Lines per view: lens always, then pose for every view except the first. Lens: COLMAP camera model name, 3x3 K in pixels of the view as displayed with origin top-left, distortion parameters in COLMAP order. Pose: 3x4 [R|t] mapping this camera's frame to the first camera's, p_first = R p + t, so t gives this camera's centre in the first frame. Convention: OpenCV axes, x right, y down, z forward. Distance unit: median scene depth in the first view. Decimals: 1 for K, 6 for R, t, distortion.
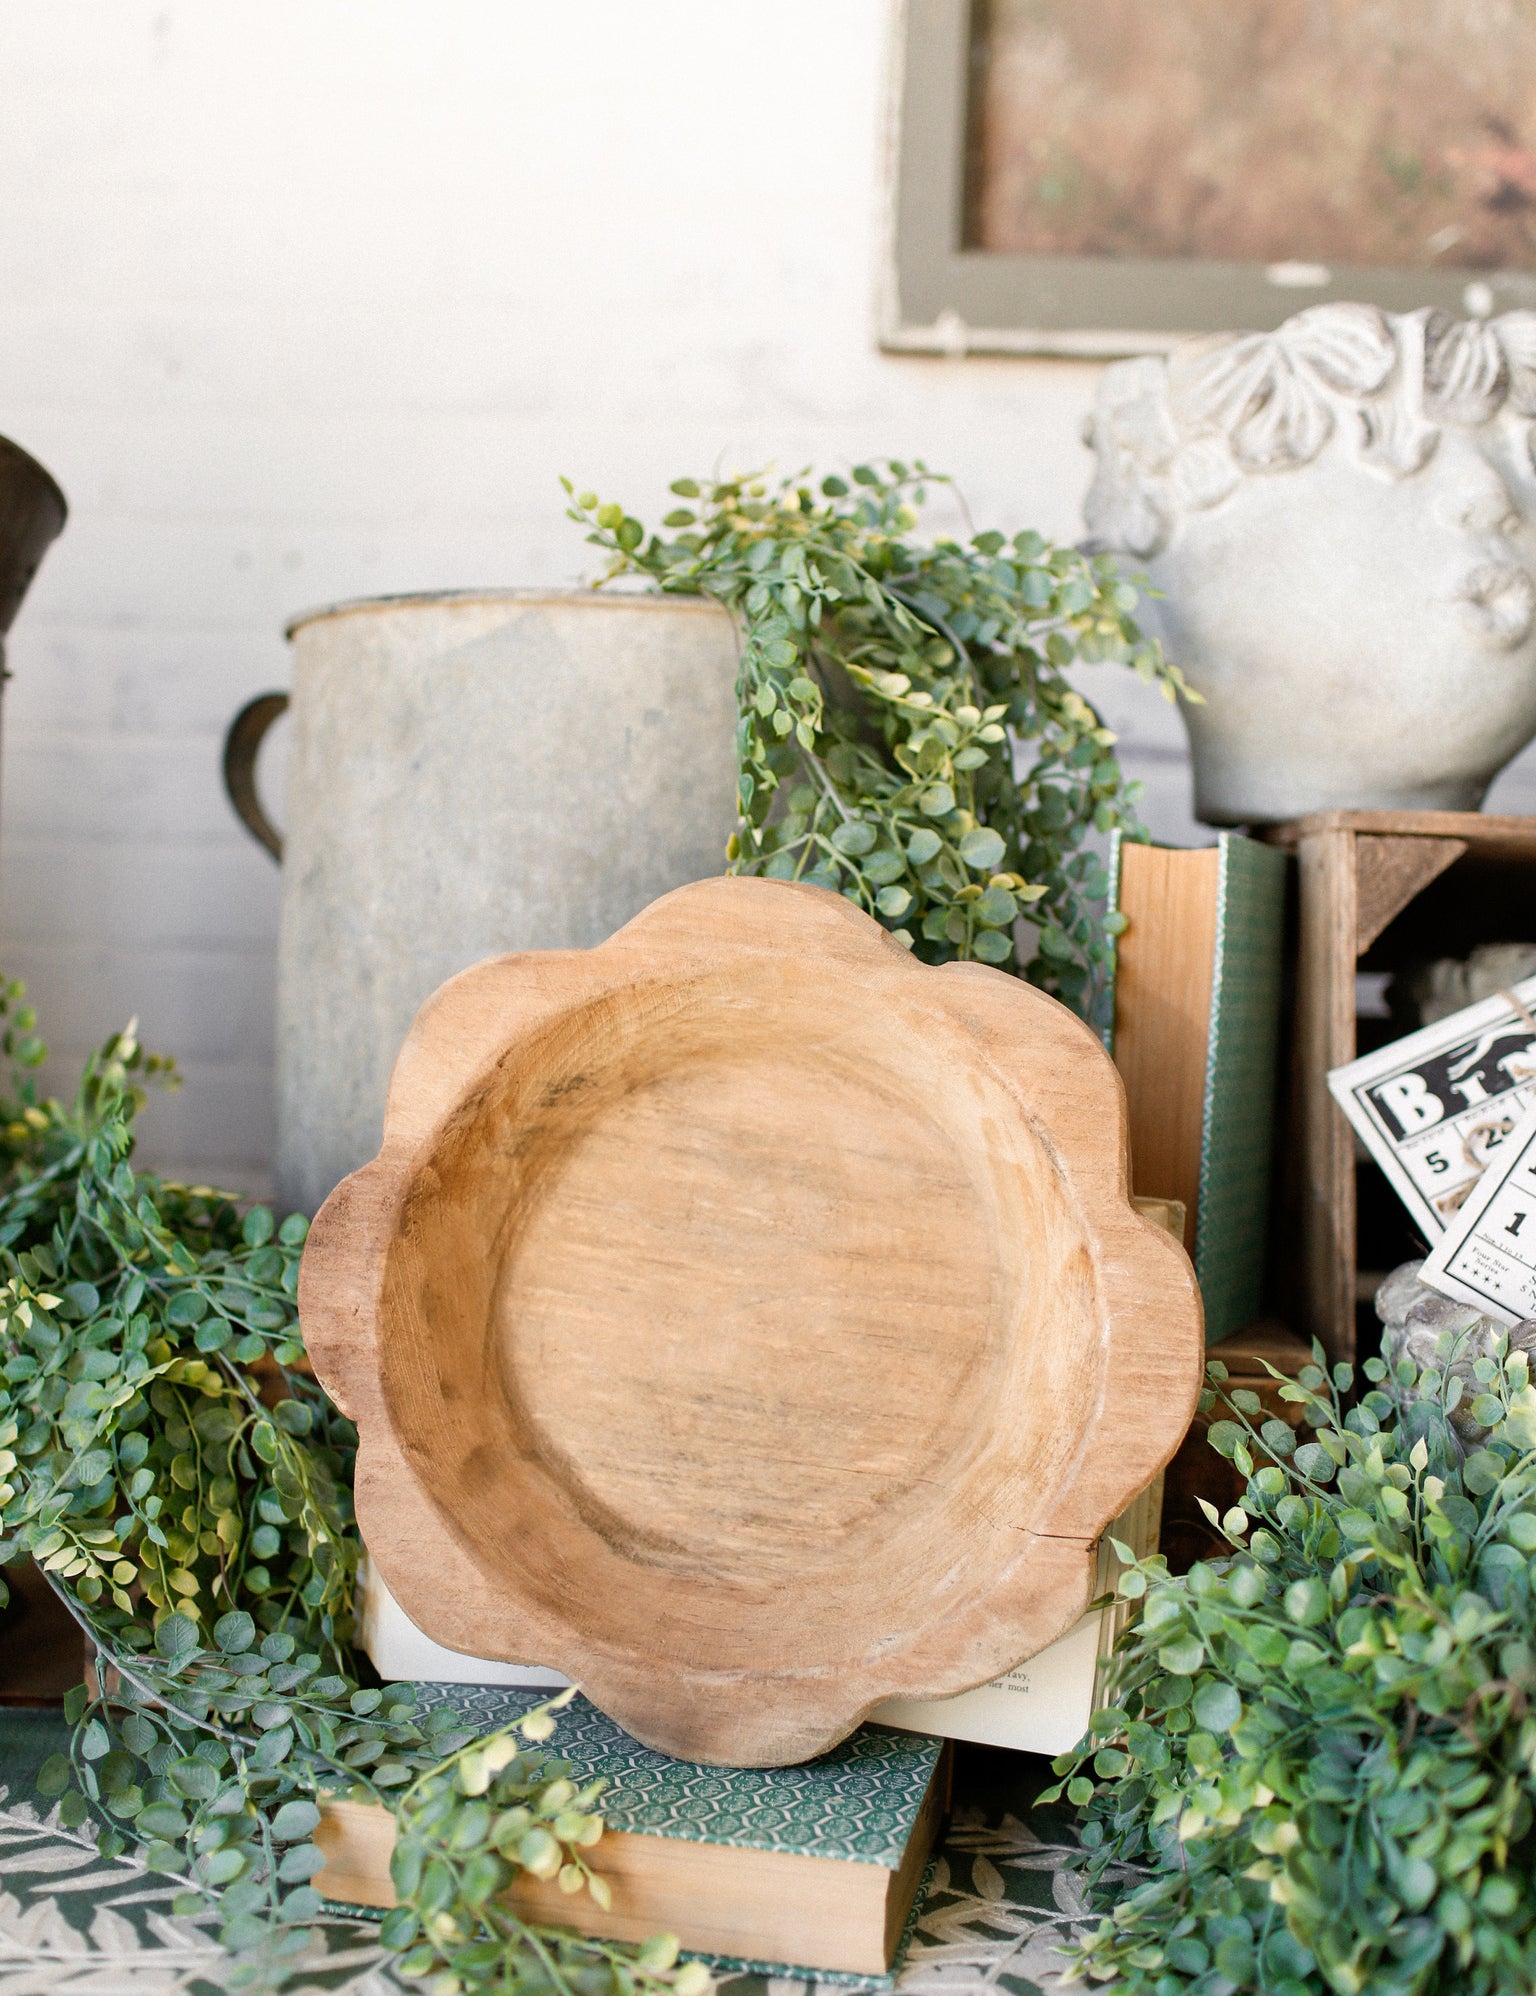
lens RADIAL K [[2379.5, 0, 771.4], [0, 2379.5, 962.9], [0, 0, 1]] dist [-0.085393, 0.033613]
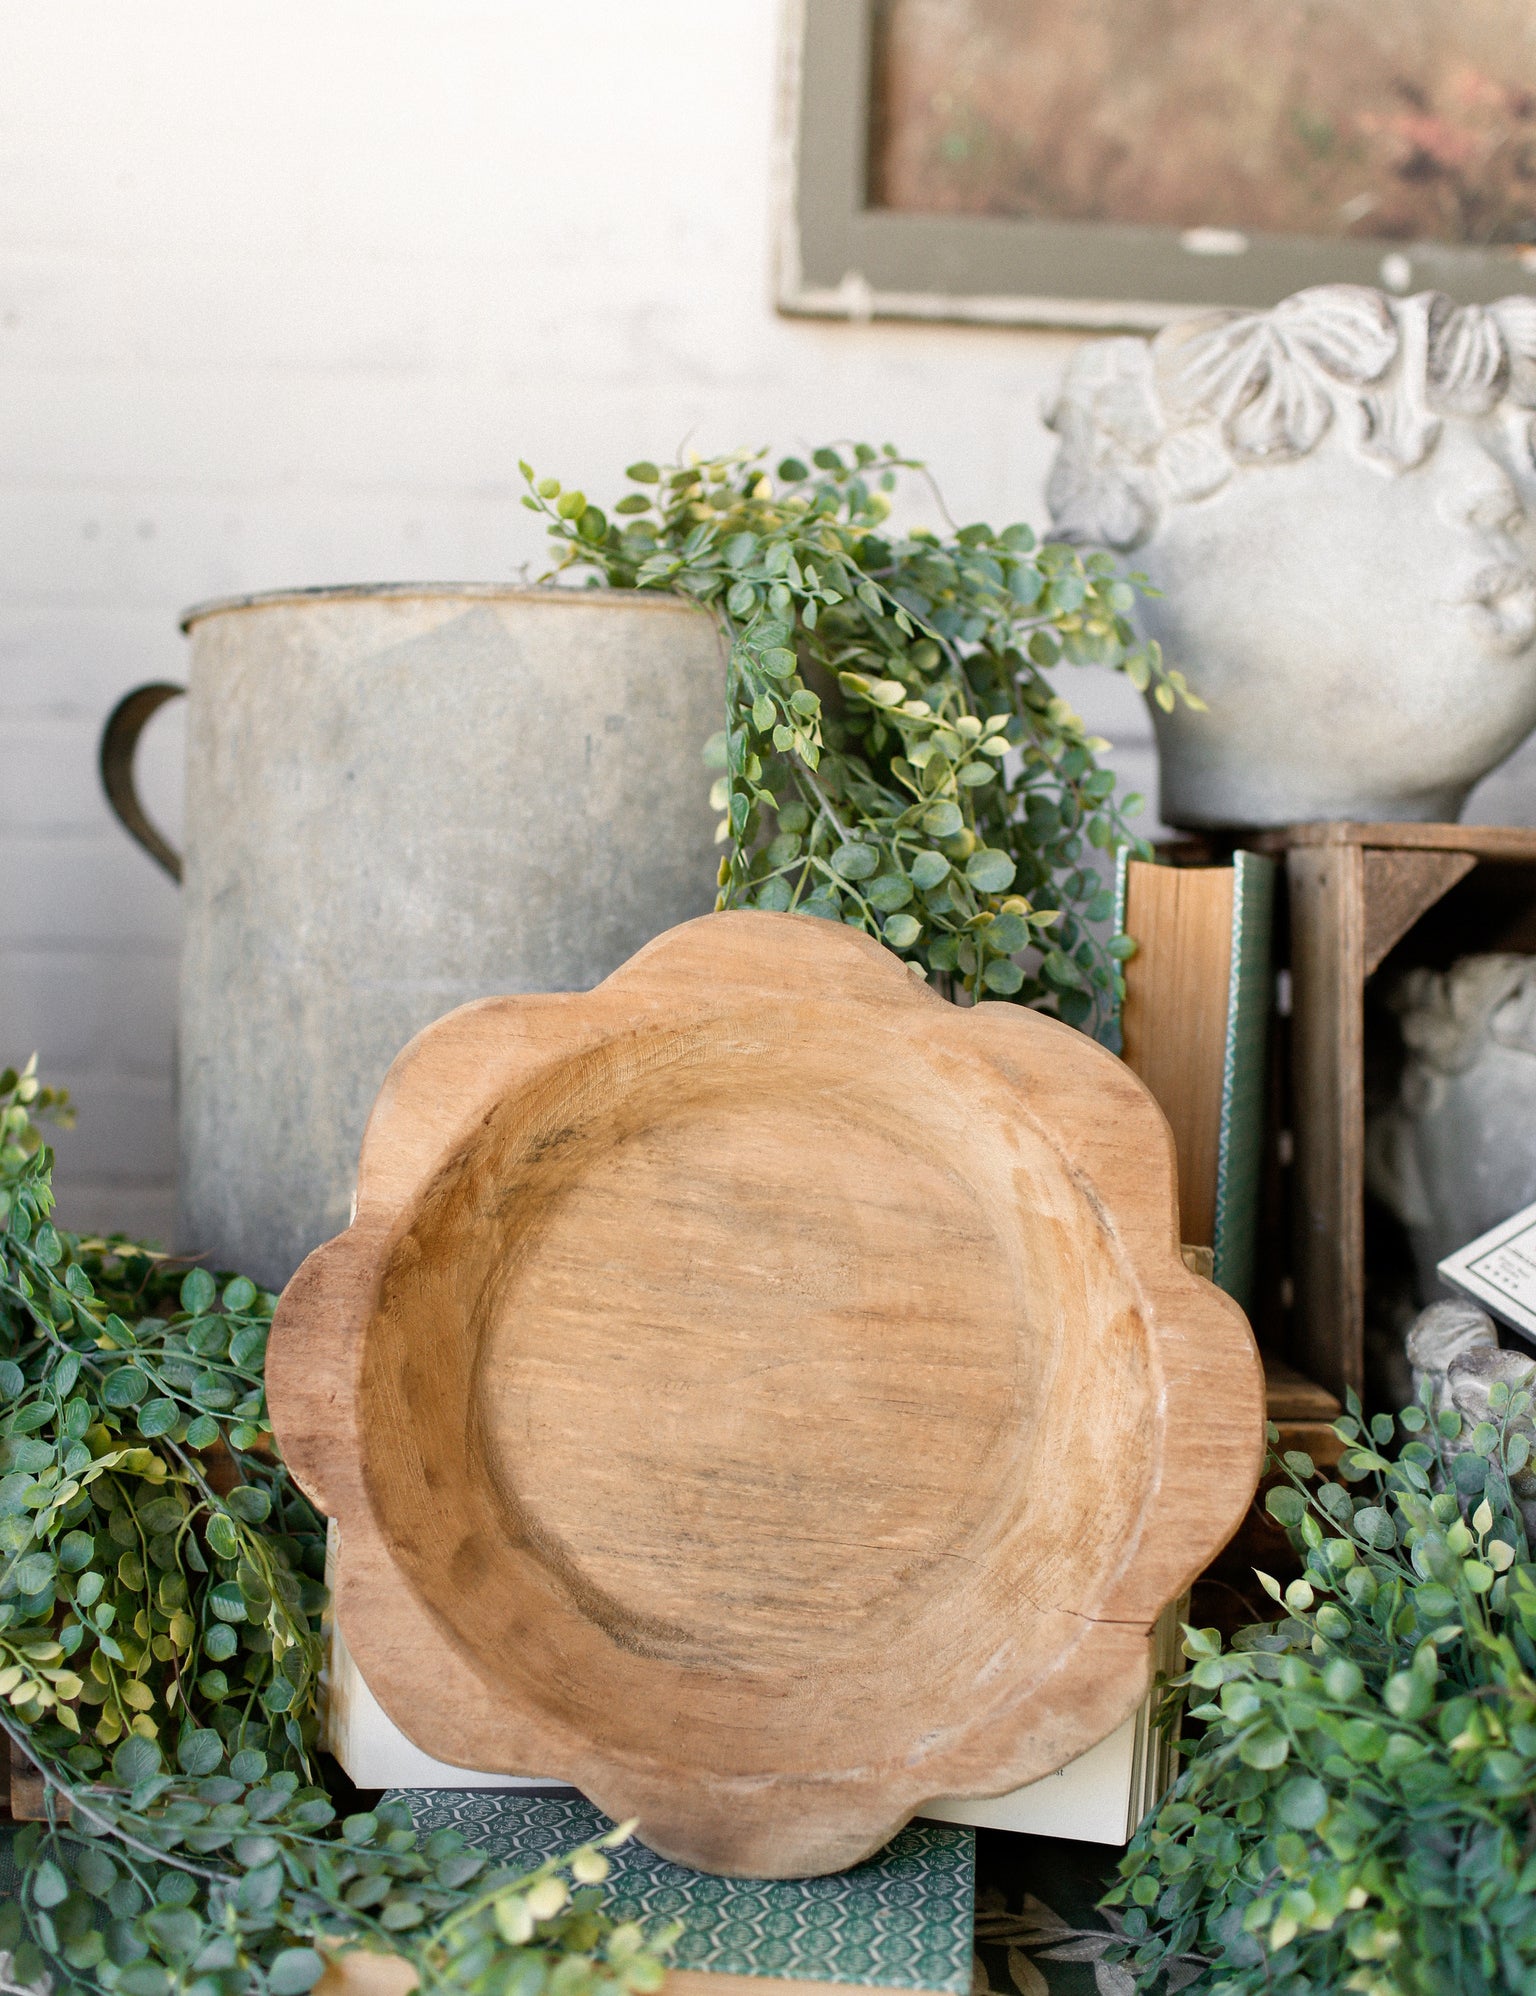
lens RADIAL K [[2350.8, 0, 772.6], [0, 2350.8, 961.3], [0, 0, 1]] dist [-0.089480, 0.060739]
pose [[0.993799, -0.012663, 0.110466, -0.097416], [0.009397, 0.999505, 0.030034, -0.040959], [-0.110791, -0.028809, 0.993426, 0.093691]]
